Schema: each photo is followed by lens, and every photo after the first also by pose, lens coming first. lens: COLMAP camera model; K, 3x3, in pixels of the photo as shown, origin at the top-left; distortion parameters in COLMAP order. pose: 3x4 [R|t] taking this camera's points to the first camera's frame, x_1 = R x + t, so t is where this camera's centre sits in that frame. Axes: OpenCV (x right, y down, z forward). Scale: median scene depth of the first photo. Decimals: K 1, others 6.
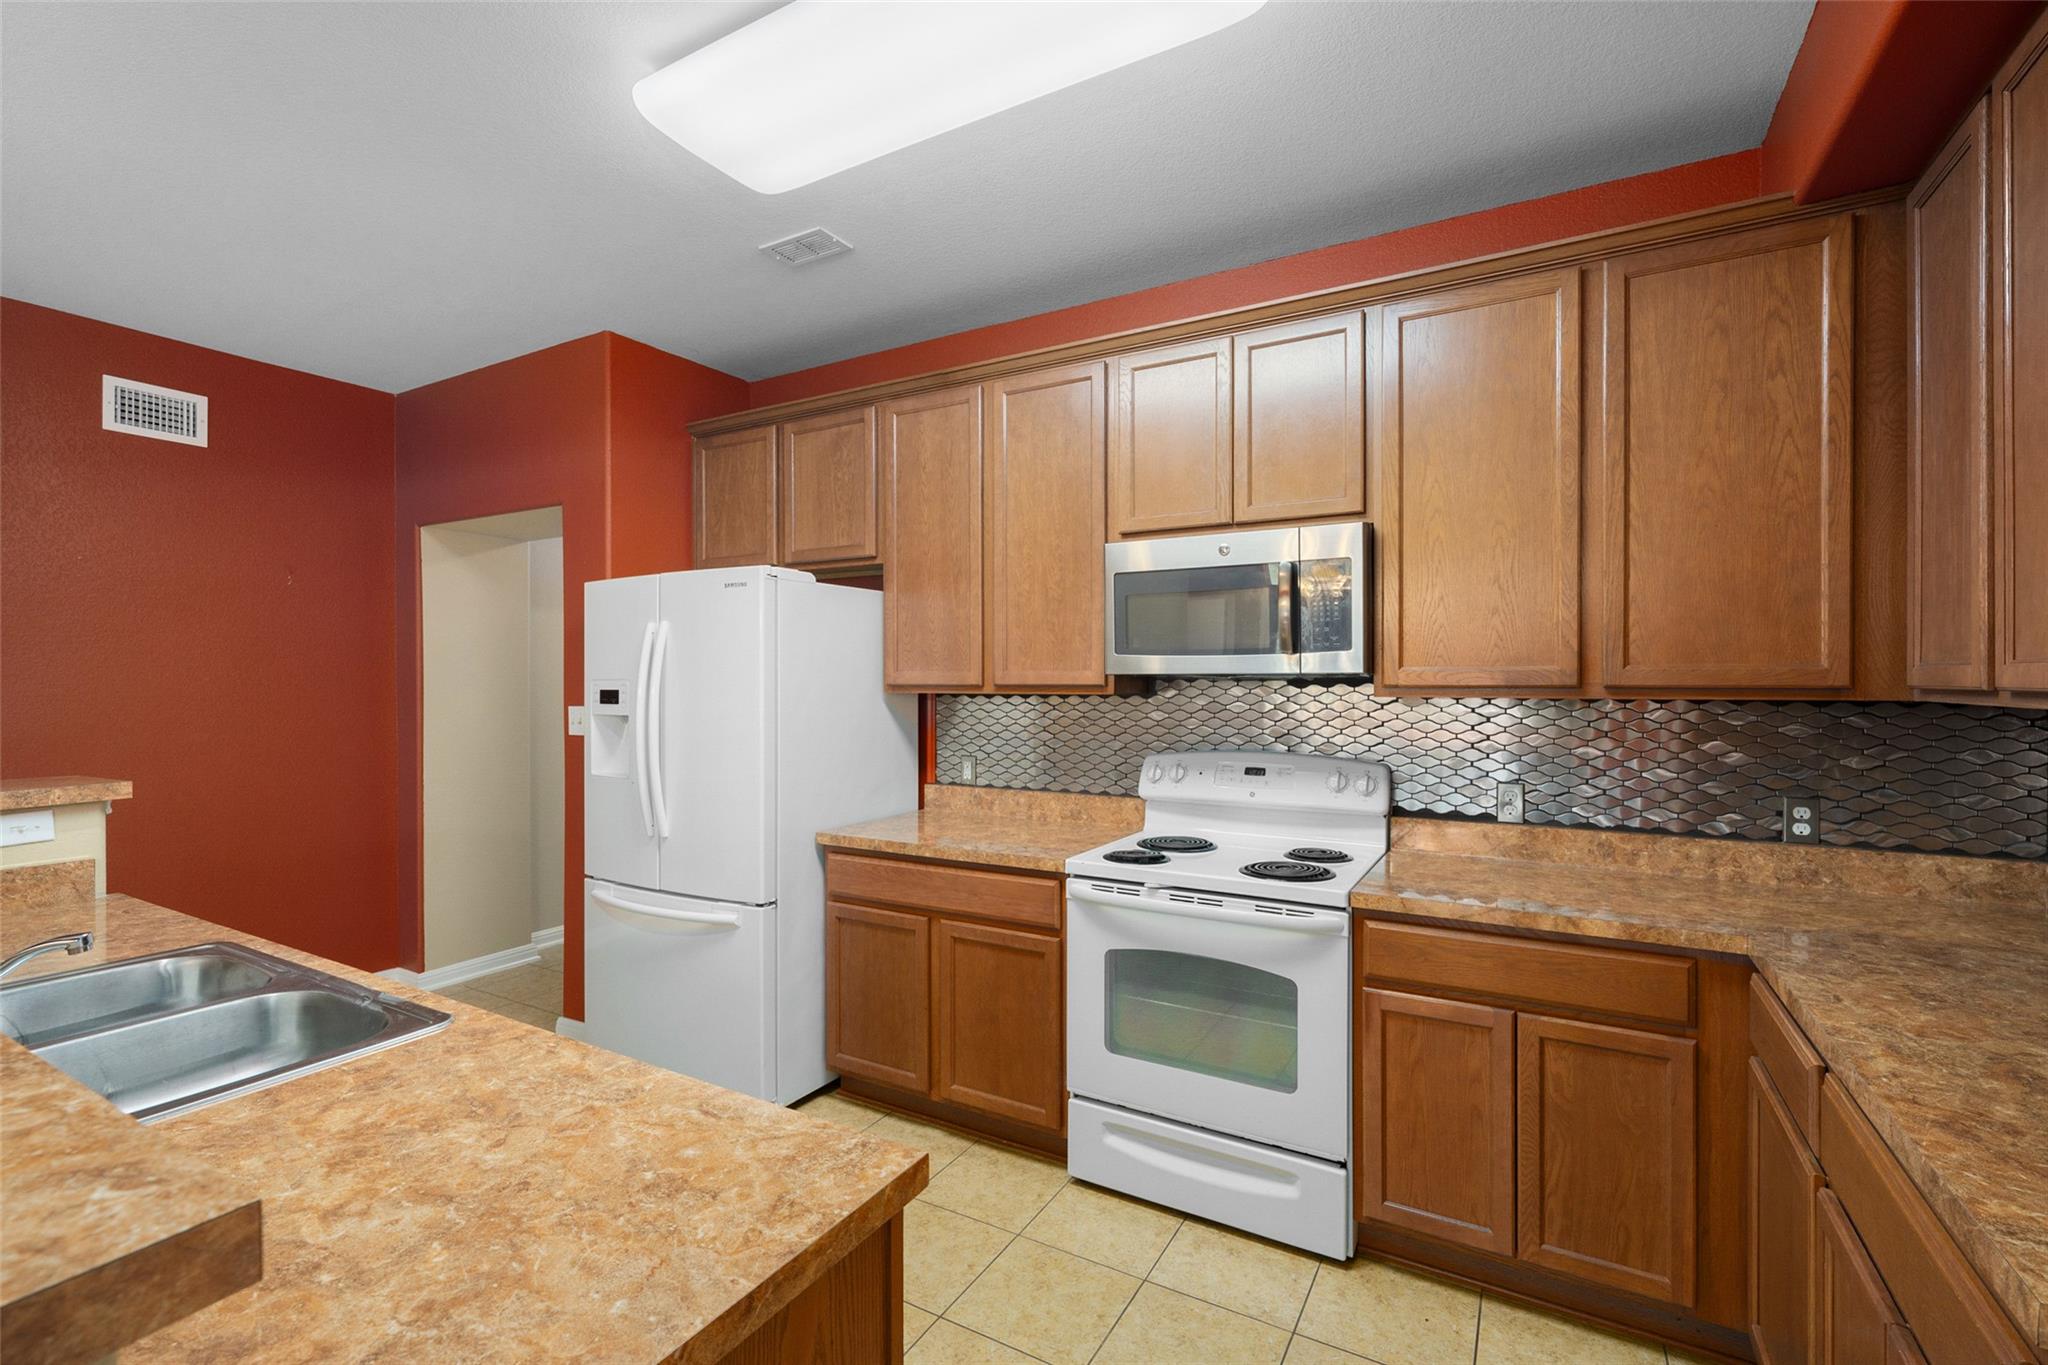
lens RADIAL K [[909.7, 0, 1023.2], [0, 909.7, 697.7], [0, 0, 1]] dist [-0.000638, -0.001377]
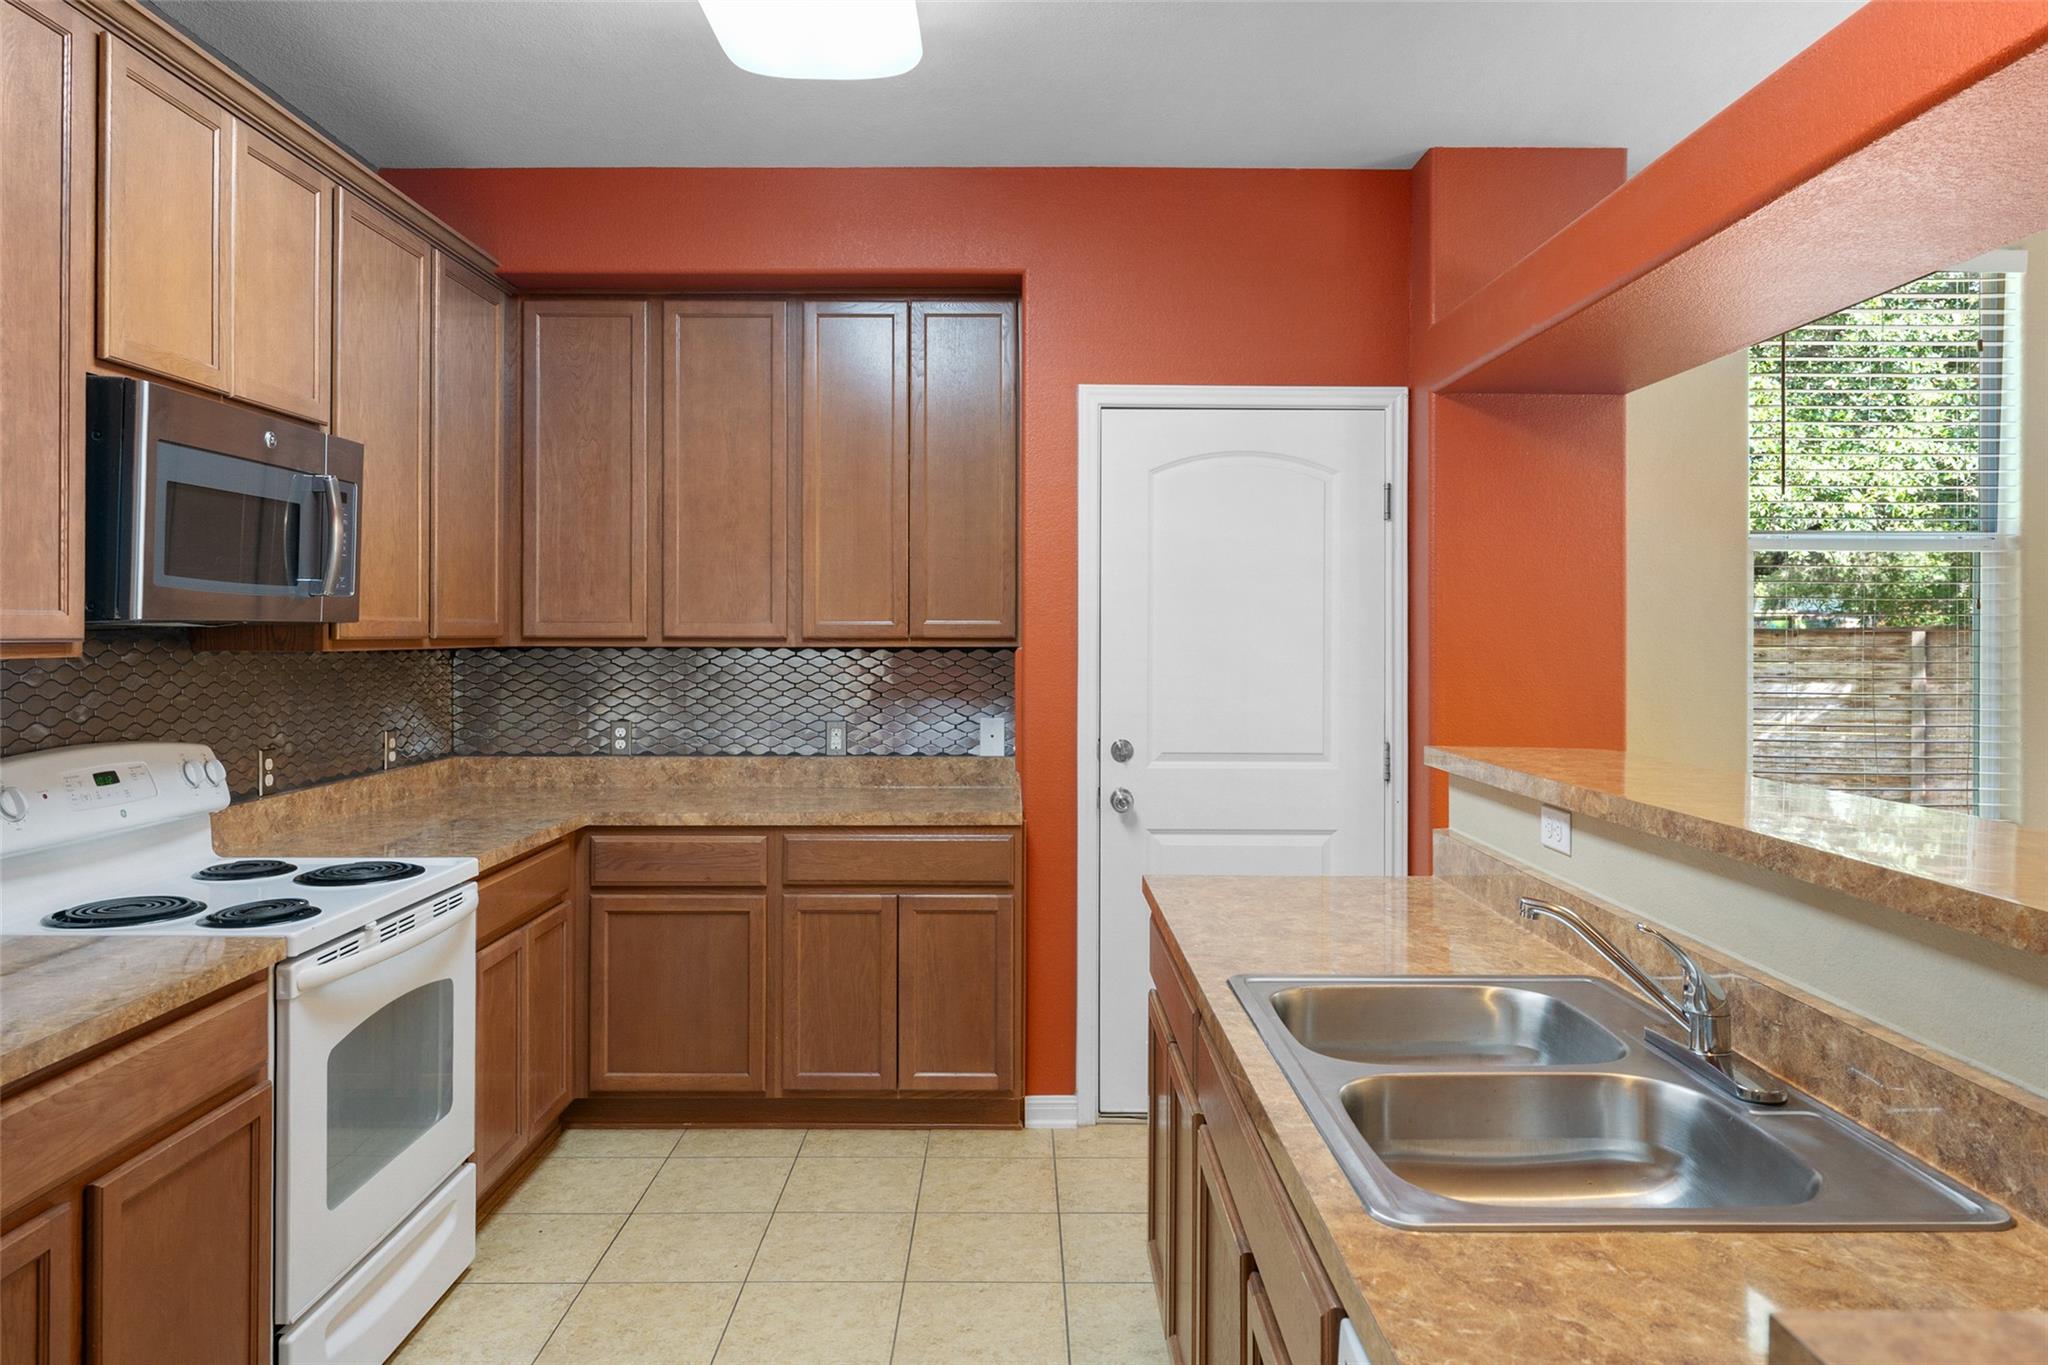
lens RADIAL K [[1322.9, 0, 1036.8], [0, 1322.9, 629.9], [0, 0, 1]] dist [0.000567, 0.001360]
pose [[-0.508540, 0.011489, 0.860961, -1.189229], [-0.002212, 0.999890, -0.014649, -0.002139], [-0.861035, -0.009353, -0.508459, 1.455297]]
